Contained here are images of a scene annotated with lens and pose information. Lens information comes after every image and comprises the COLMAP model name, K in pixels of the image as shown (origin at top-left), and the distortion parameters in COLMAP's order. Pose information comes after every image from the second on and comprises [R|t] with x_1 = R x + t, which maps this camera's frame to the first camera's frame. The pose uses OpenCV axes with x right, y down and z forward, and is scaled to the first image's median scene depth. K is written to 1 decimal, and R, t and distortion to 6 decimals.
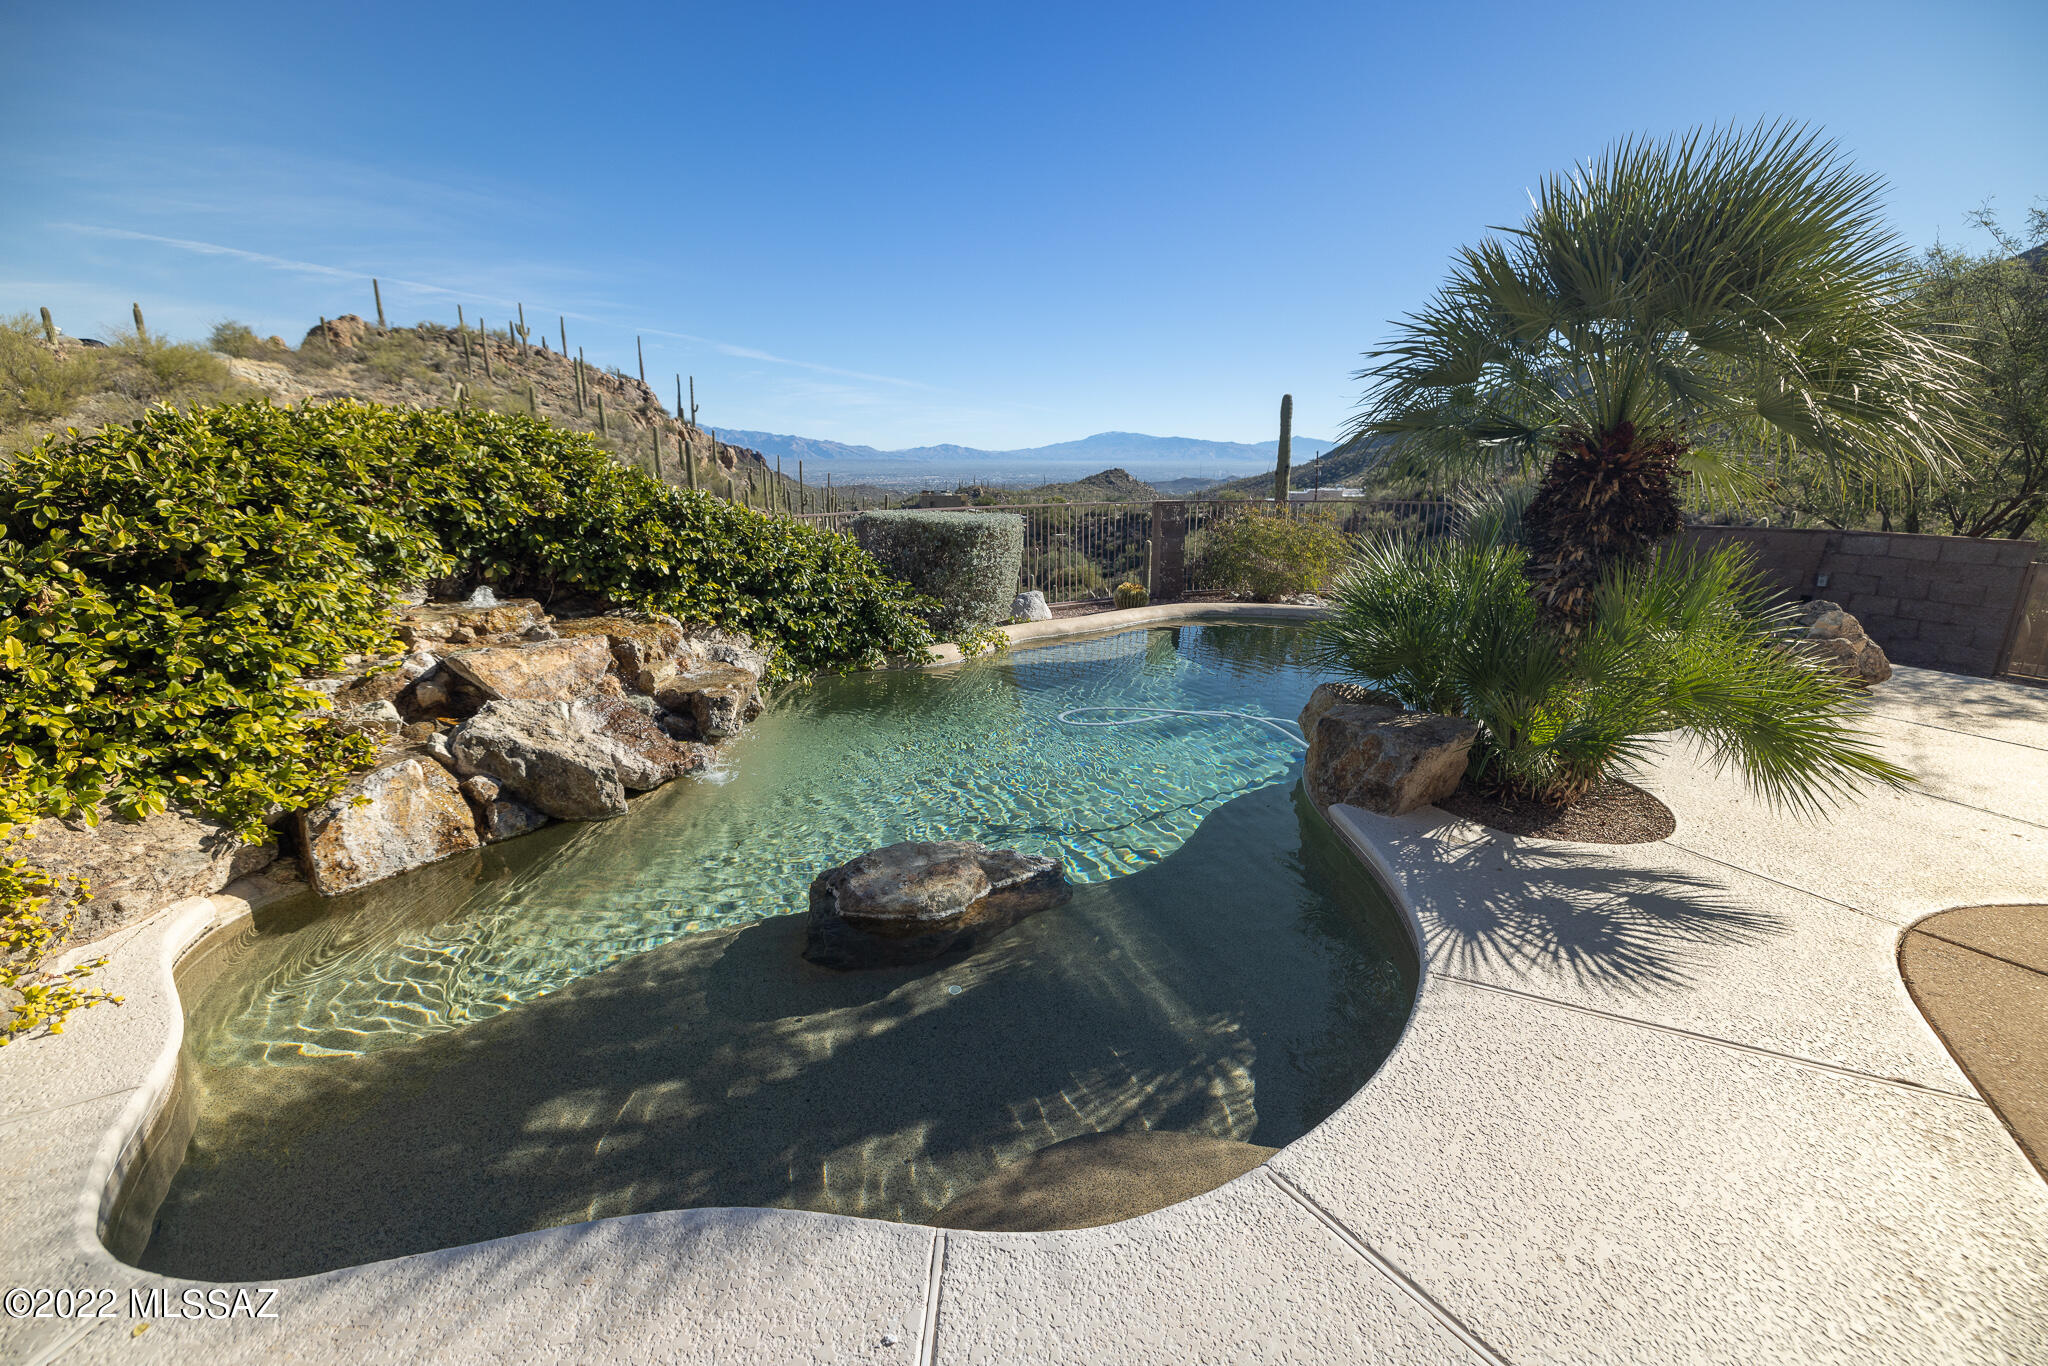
lens RADIAL K [[850.4, 0, 1030.6], [0, 850.4, 691.3], [0, 0, 1]] dist [-0.000958, 0.000291]
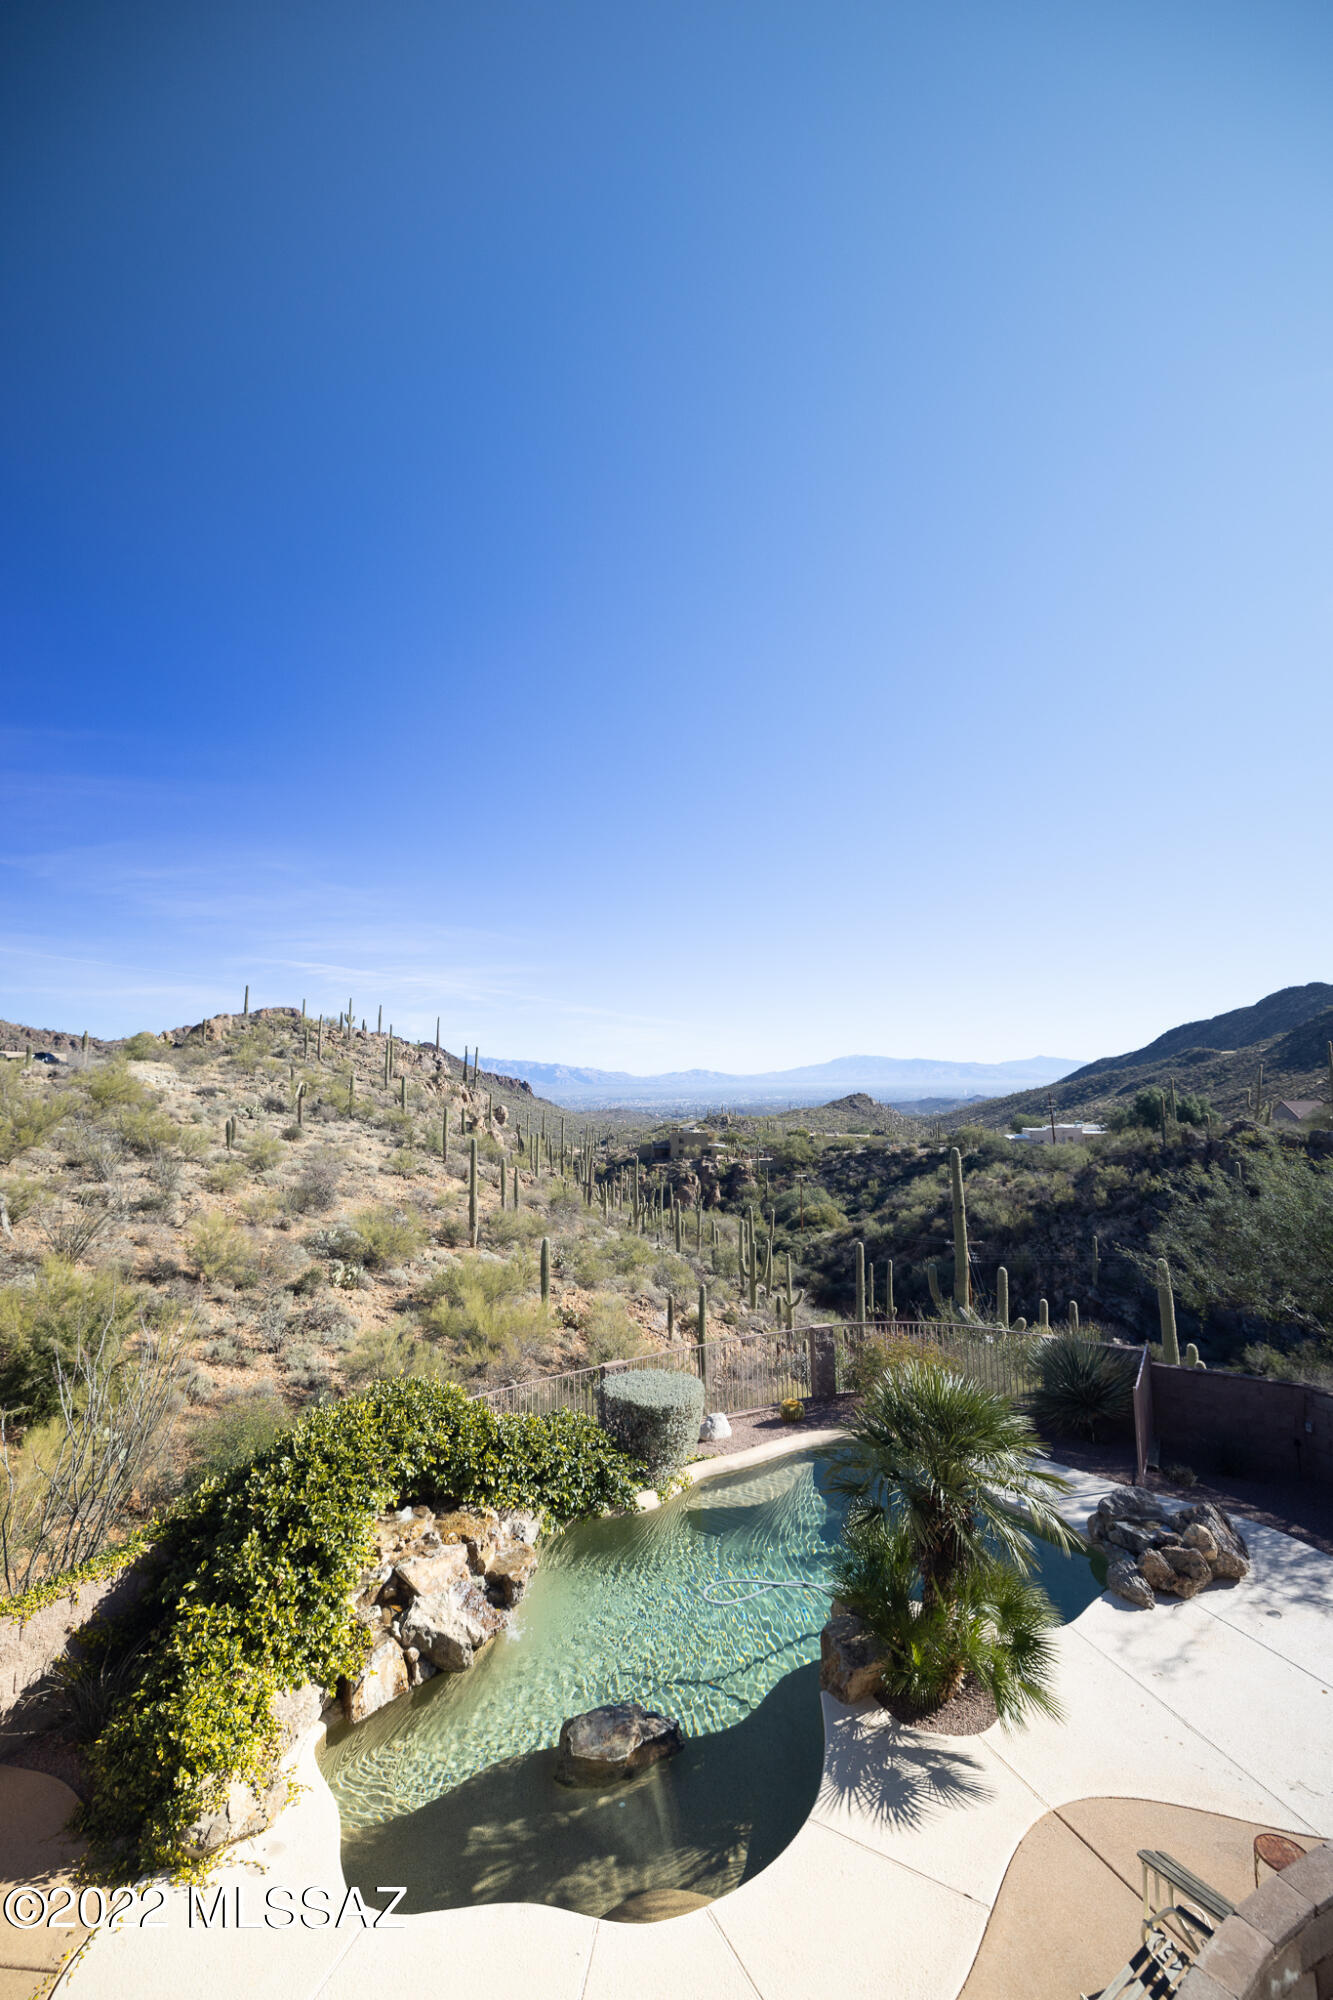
lens RADIAL K [[830.5, 0, 670.1], [0, 830.5, 997.3], [0, 0, 1]] dist [-0.000958, 0.000291]
pose [[0.991750, -0.028256, -0.125031, 0.168891], [-0.018648, 0.933223, -0.358814, -0.385029], [0.126821, 0.358186, 0.924997, -0.800807]]
